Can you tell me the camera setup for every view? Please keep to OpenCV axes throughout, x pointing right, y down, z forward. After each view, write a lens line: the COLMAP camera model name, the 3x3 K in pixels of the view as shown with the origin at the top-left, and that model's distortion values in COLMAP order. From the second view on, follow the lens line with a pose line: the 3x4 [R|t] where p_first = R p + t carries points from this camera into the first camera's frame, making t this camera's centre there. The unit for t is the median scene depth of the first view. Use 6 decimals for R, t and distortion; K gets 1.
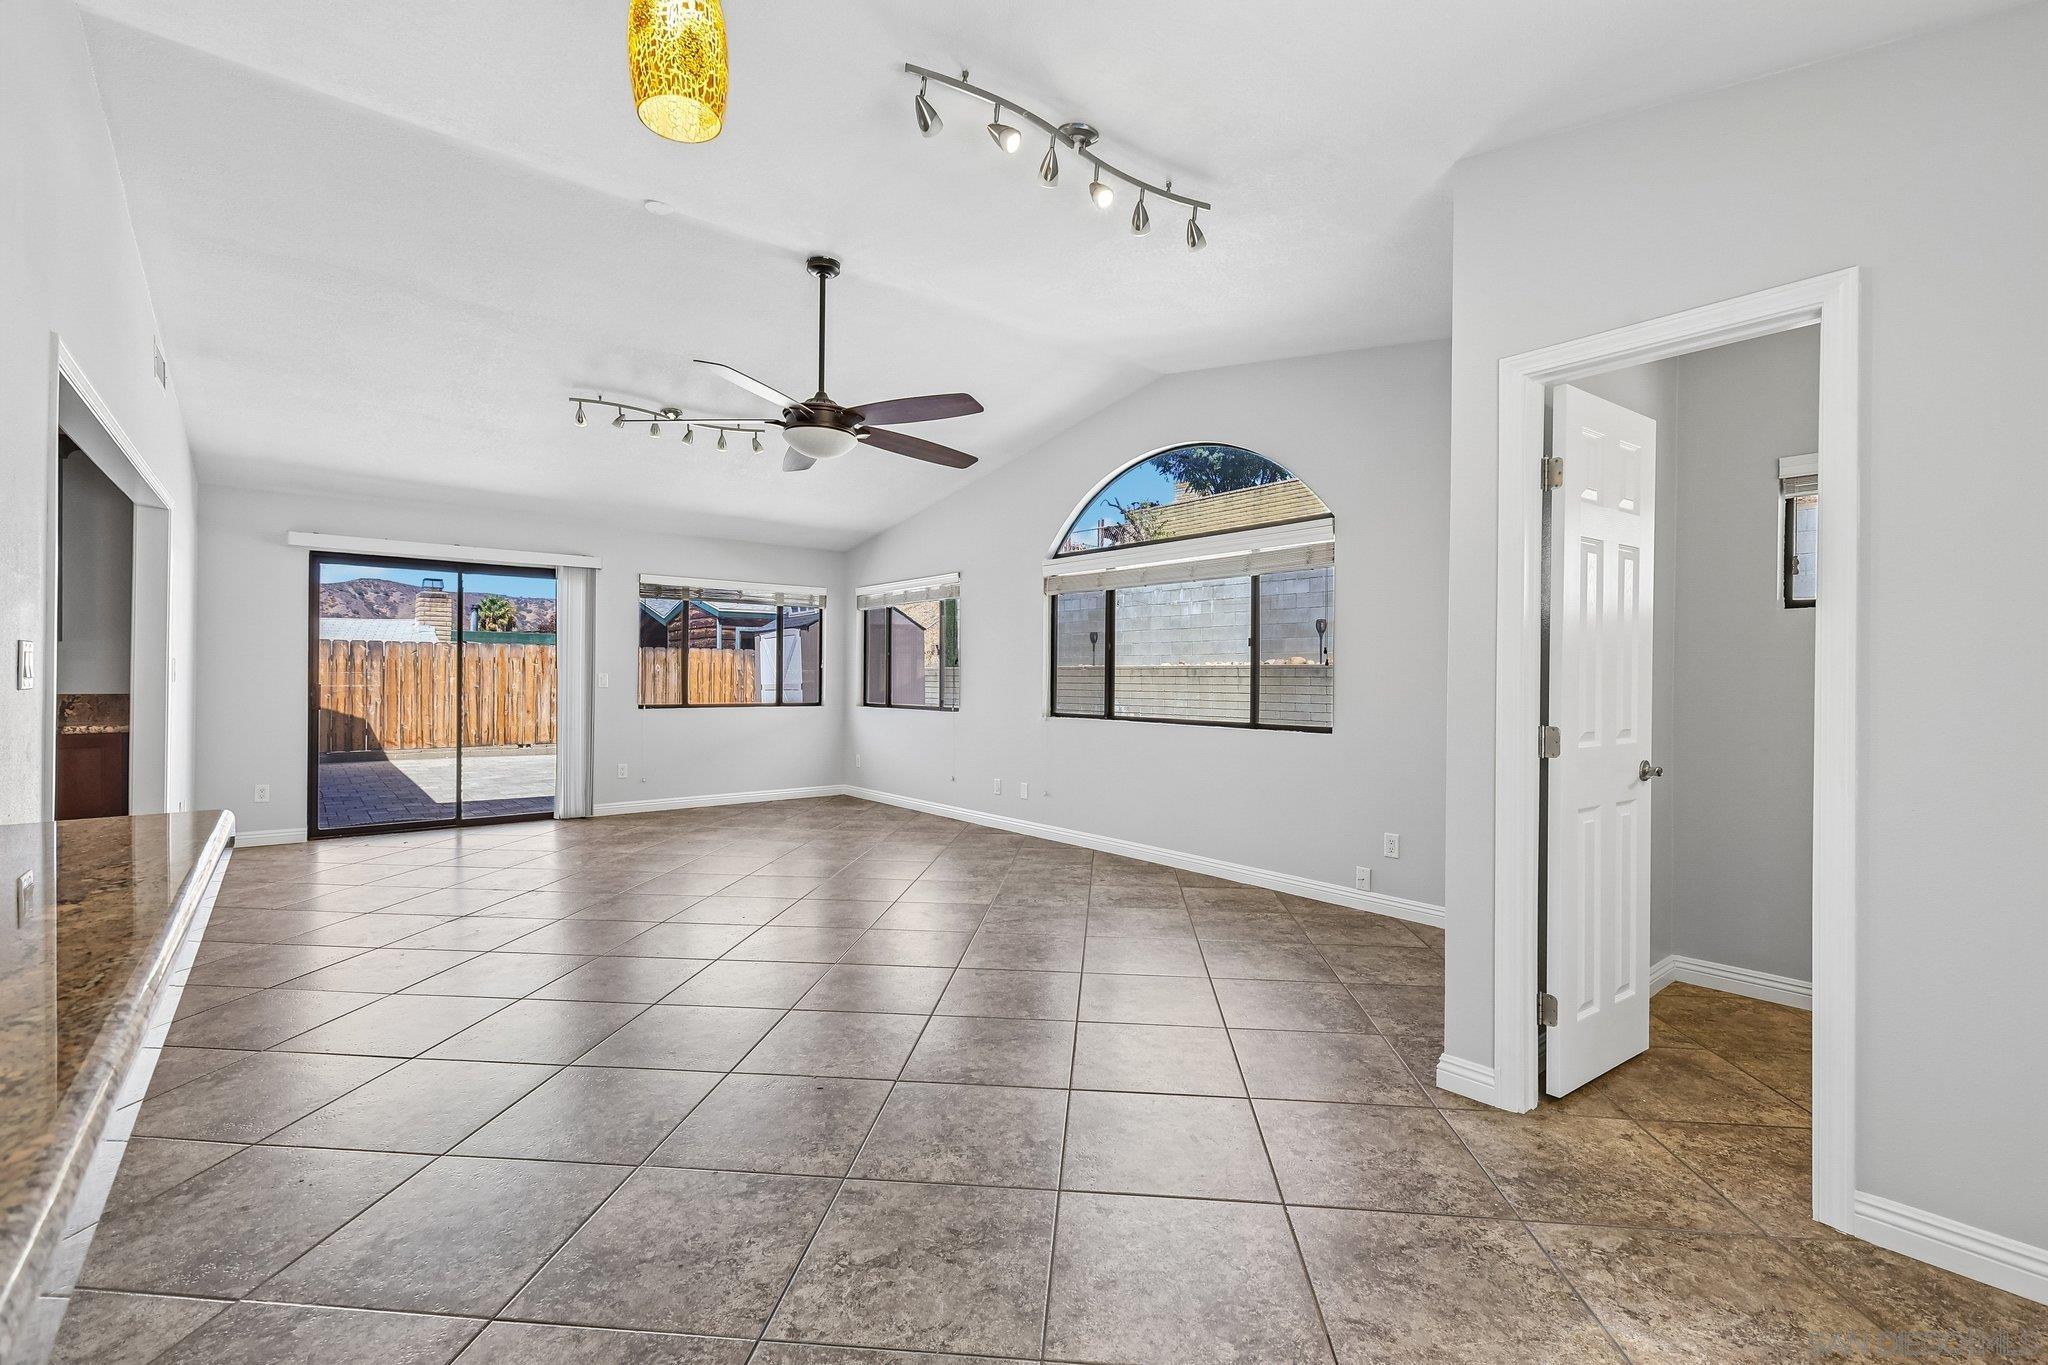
lens RADIAL K [[884.0, 0, 1027.6], [0, 884.0, 676.9], [0, 0, 1]] dist [0.002413, -0.000369]
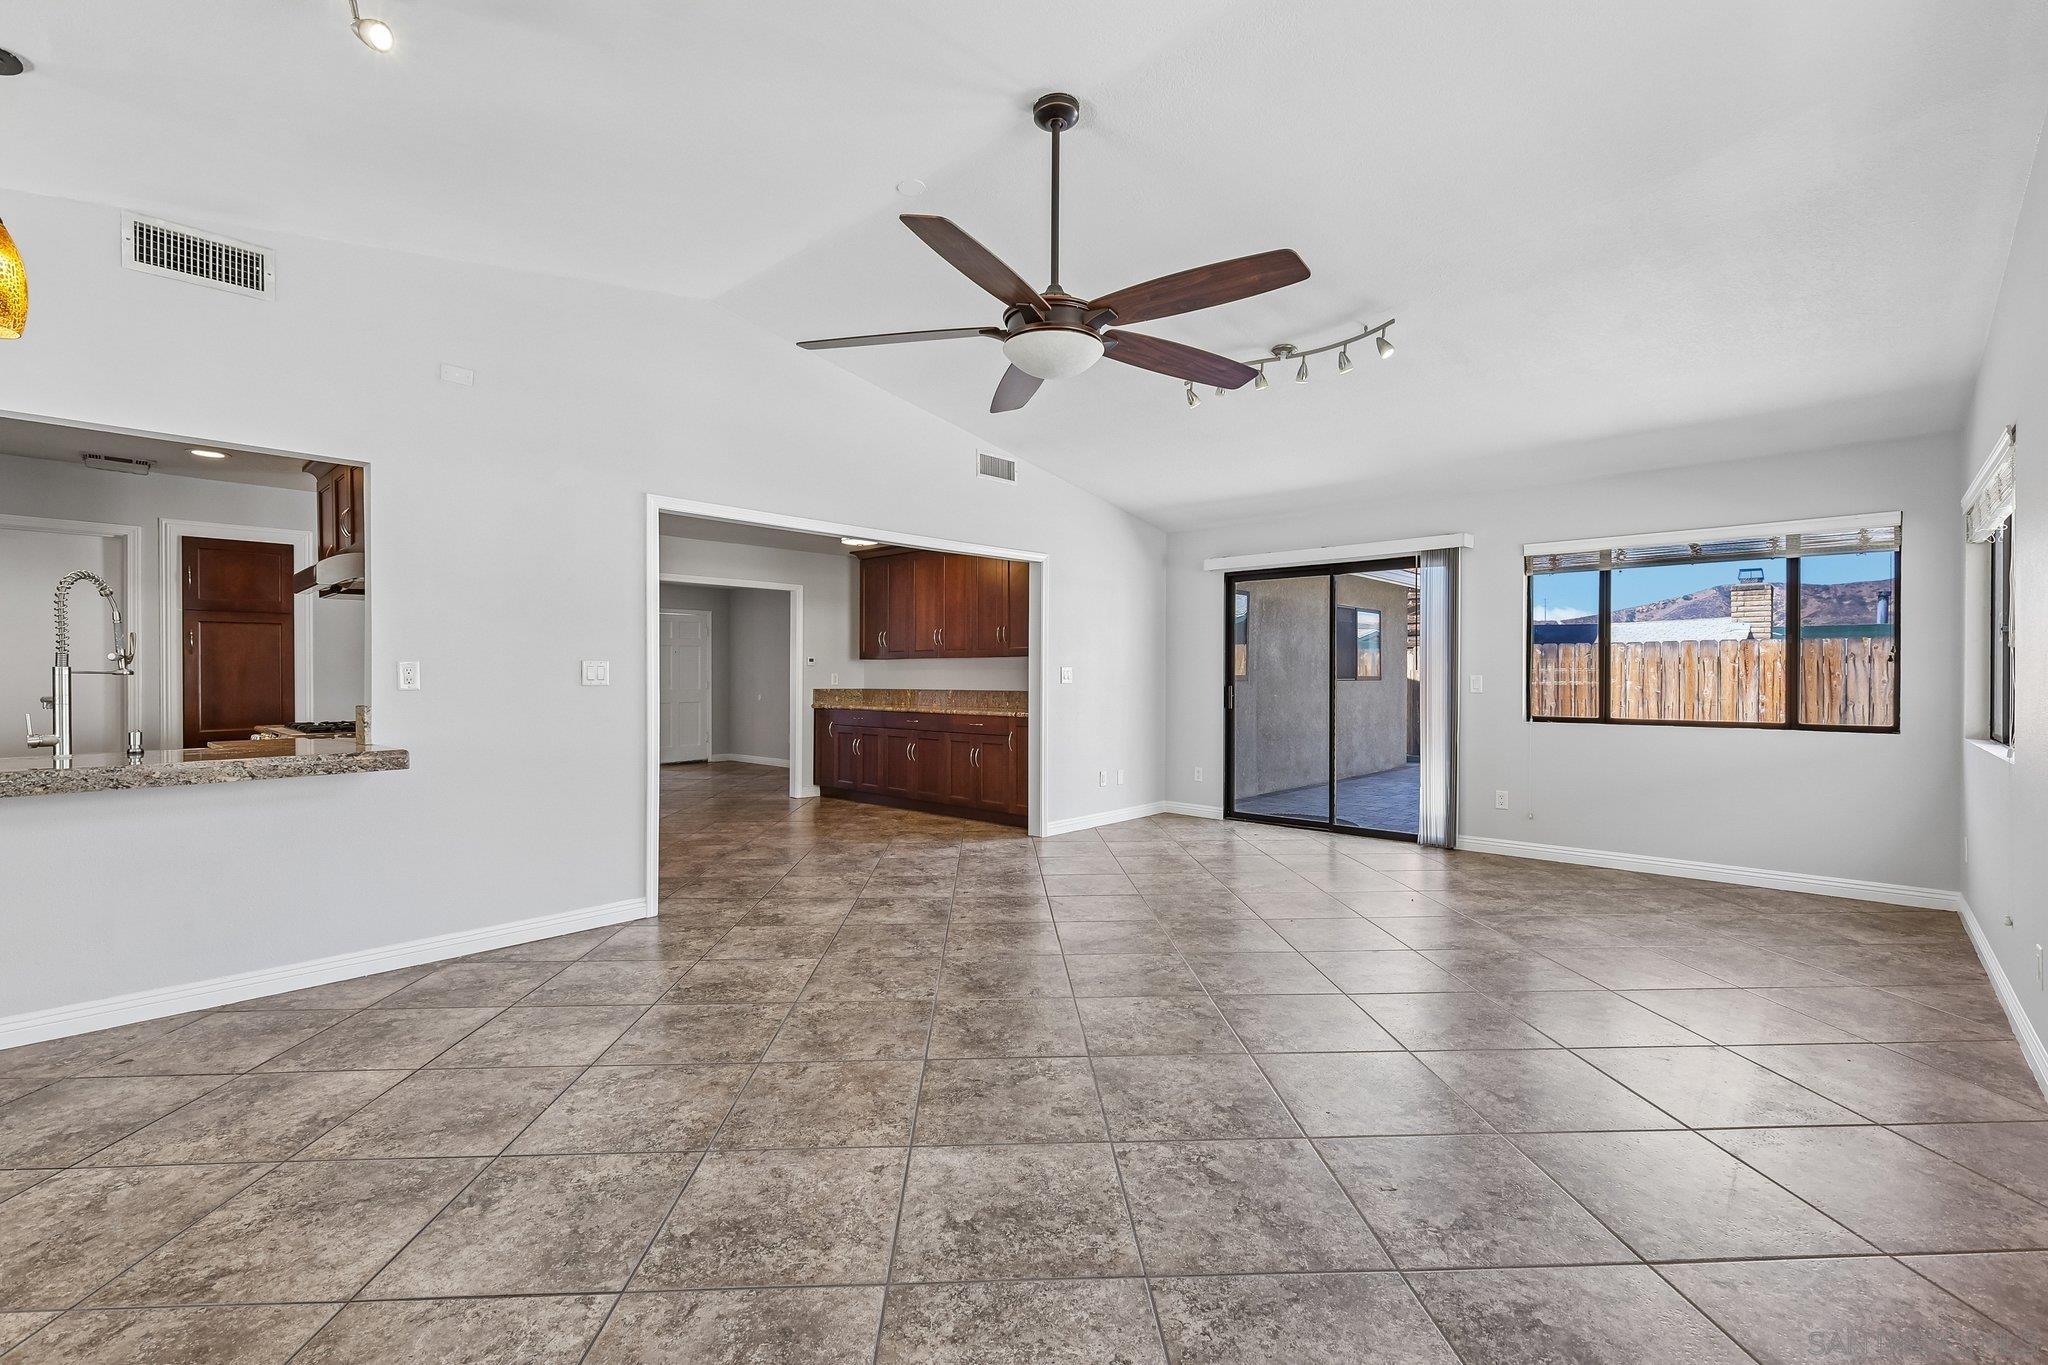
lens RADIAL K [[884.0, 0, 1027.6], [0, 884.0, 676.9], [0, 0, 1]] dist [0.002413, -0.000369]
pose [[0.143787, -0.004623, -0.989598, 0.271772], [0.000263, 0.999989, -0.004633, 0.001181], [0.989609, 0.000405, 0.143787, 0.491317]]
